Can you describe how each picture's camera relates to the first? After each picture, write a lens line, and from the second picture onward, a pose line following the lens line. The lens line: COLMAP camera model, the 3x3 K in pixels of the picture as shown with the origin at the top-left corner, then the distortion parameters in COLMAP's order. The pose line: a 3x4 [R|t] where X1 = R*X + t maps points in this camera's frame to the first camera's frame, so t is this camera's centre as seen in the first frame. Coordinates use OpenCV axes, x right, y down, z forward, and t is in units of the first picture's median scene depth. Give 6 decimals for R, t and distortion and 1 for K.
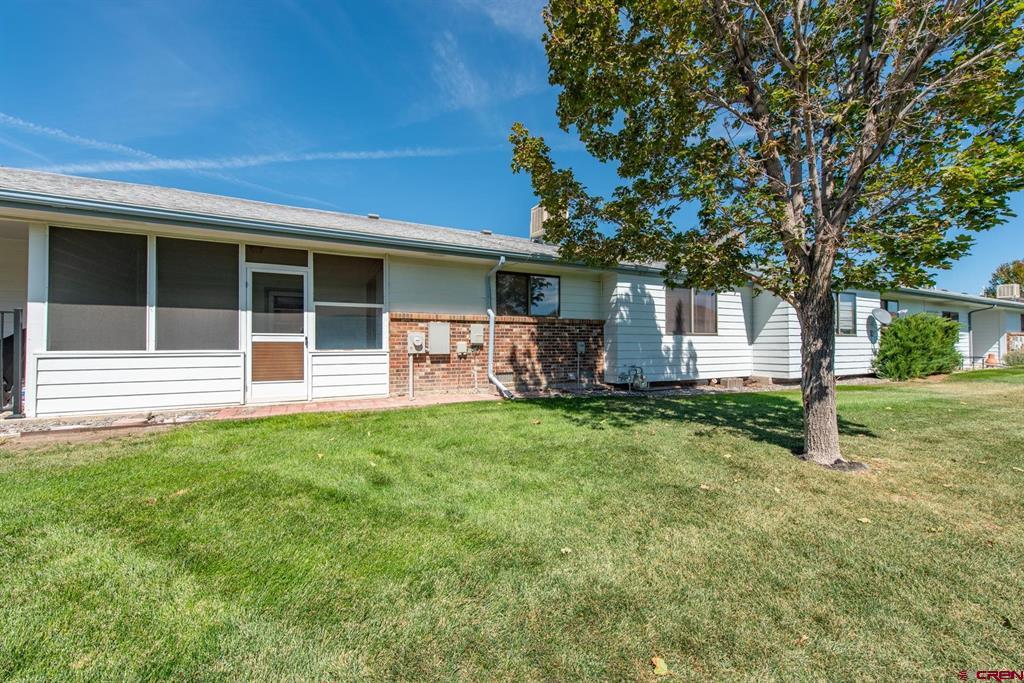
lens RADIAL K [[372.4, 0, 512.0], [0, 372.4, 343.8], [0, 0, 1]] dist [0.012545, -0.000185]
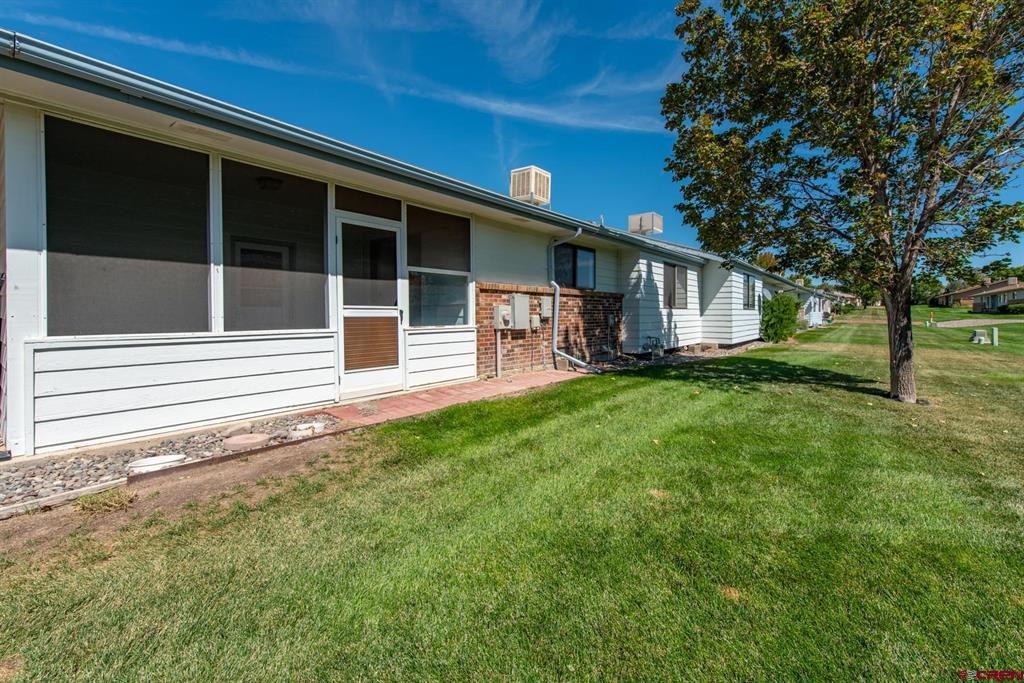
lens RADIAL K [[404.3, 0, 518.6], [0, 404.3, 313.0], [0, 0, 1]] dist [0.013392, -0.003351]
pose [[0.906453, 0.002044, 0.422302, -0.631130], [-0.003782, 0.999987, 0.003278, -0.015533], [-0.422290, -0.004569, 0.906449, 0.110367]]
